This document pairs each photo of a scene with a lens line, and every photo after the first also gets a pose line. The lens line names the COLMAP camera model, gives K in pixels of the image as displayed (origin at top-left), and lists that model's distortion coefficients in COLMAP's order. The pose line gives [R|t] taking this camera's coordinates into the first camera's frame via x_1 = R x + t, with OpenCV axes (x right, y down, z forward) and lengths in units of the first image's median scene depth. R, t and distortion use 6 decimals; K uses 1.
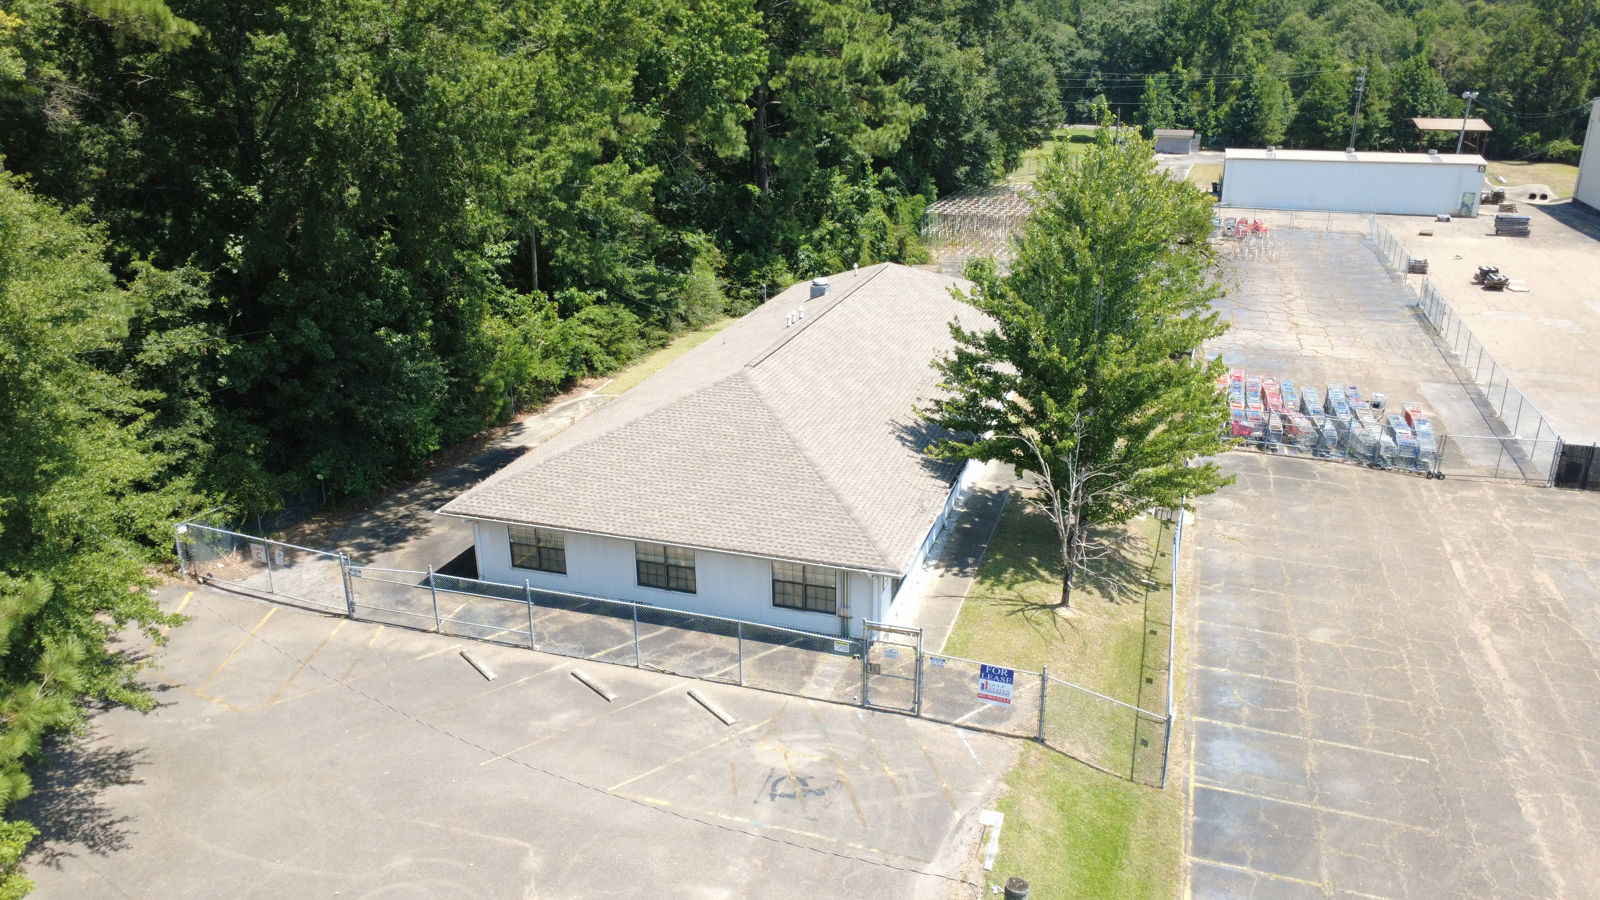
lens RADIAL K [[1168.1, 0, 805.5], [0, 1168.1, 457.7], [0, 0, 1]] dist [-0.003010, 0.001320]
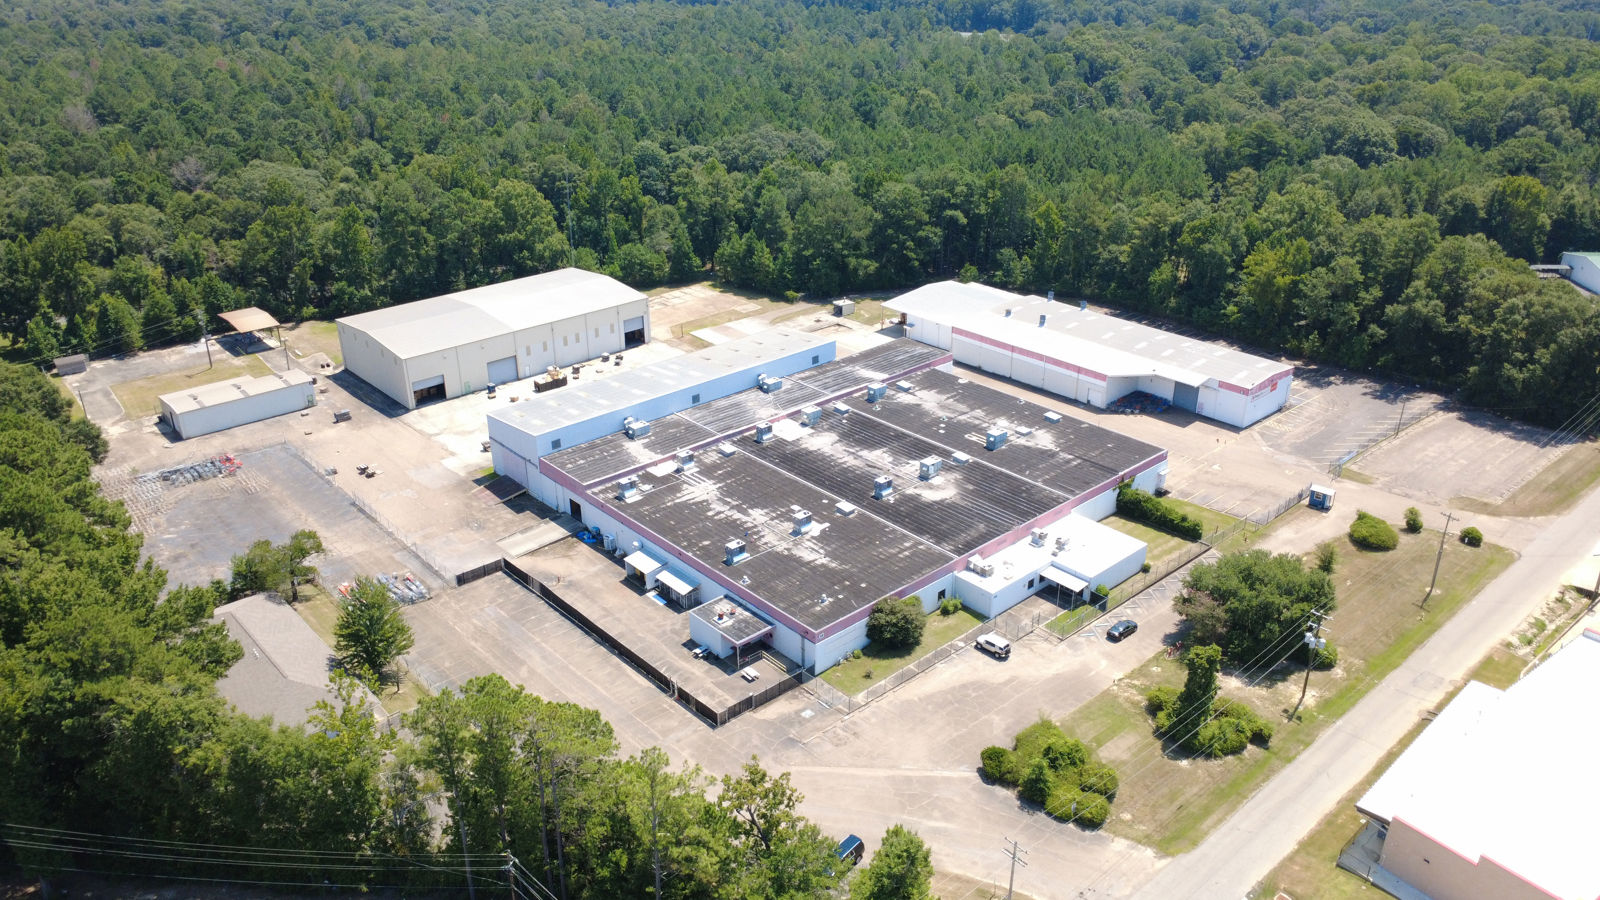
lens RADIAL K [[1168.1, 0, 805.5], [0, 1168.1, 457.7], [0, 0, 1]] dist [-0.003010, 0.001320]
pose [[0.494999, -0.365186, 0.788426, -0.405889], [0.302001, 0.923128, 0.237972, -0.236959], [-0.814722, 0.120310, 0.567234, -0.521569]]
